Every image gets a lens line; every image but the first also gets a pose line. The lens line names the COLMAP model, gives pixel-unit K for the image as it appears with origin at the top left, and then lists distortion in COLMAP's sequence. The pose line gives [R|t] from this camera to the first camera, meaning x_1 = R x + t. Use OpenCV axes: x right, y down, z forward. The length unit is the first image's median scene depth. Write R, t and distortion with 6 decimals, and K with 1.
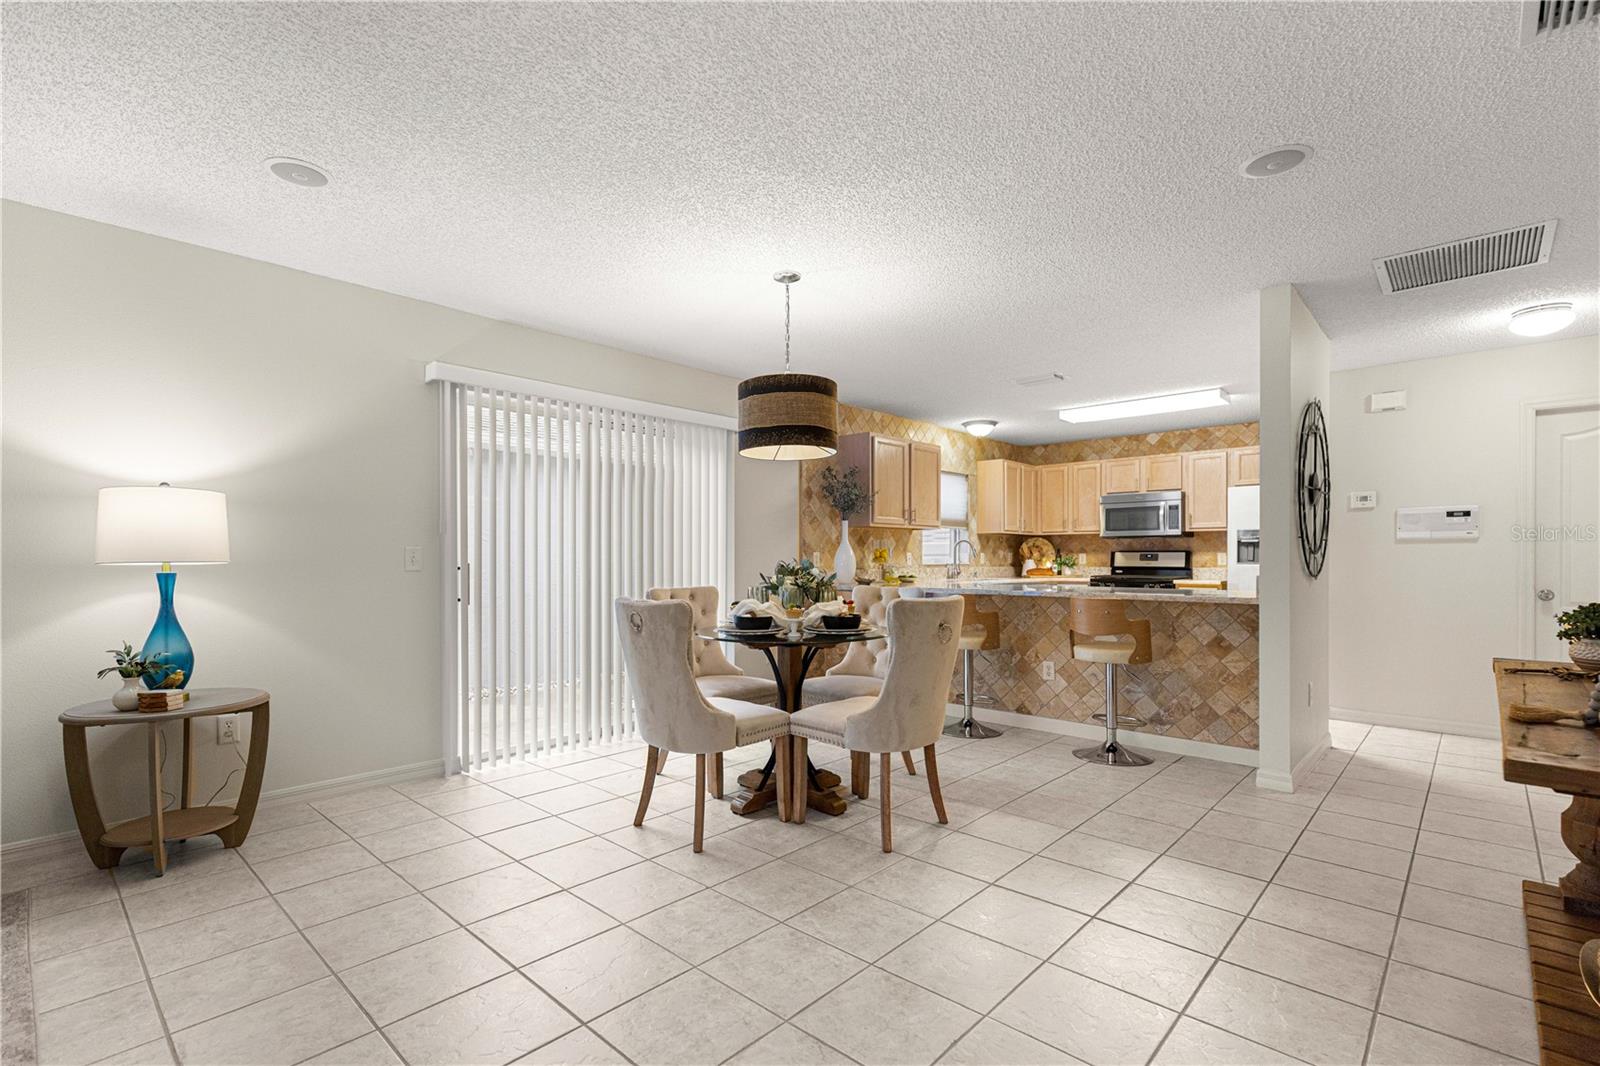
lens RADIAL K [[731.1, 0, 783.3], [0, 731.1, 559.4], [0, 0, 1]] dist [0.002603, -0.000084]
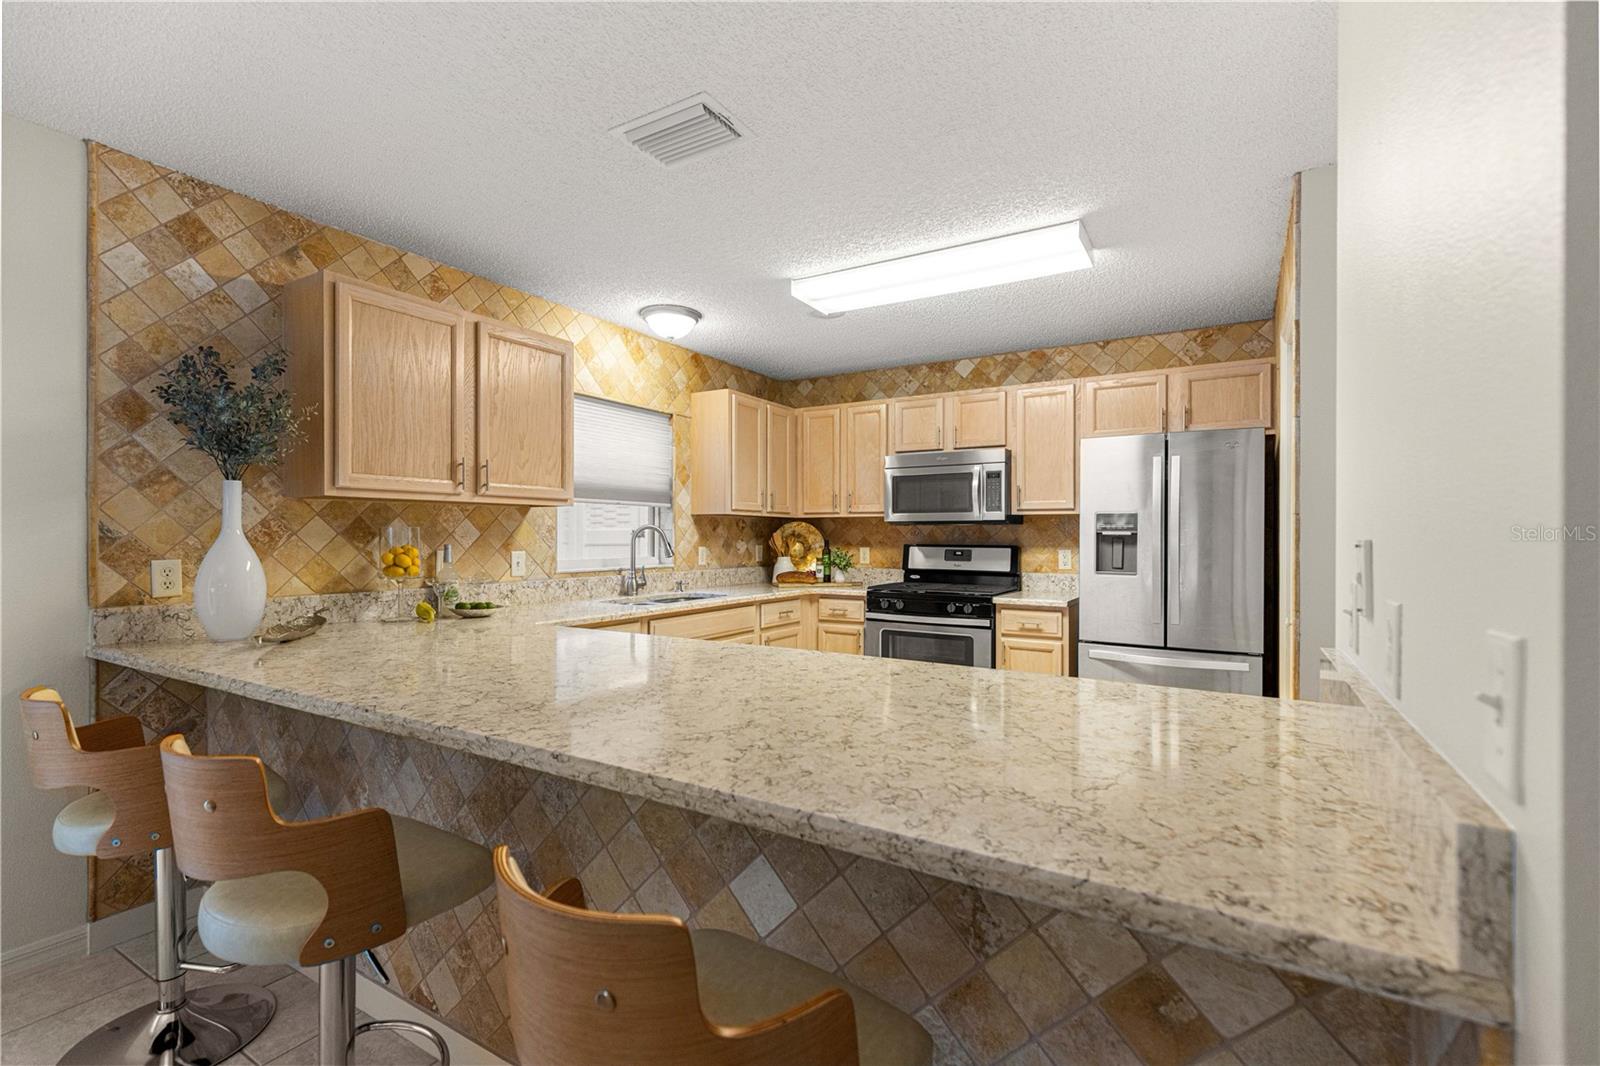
lens RADIAL K [[717.8, 0, 796.0], [0, 717.8, 532.9], [0, 0, 1]] dist [0.008449, -0.000508]
pose [[0.977043, 0.004498, 0.212995, 0.234948], [-0.003255, 0.999976, -0.006186, -0.018096], [-0.213017, 0.005351, 0.977034, 0.431957]]
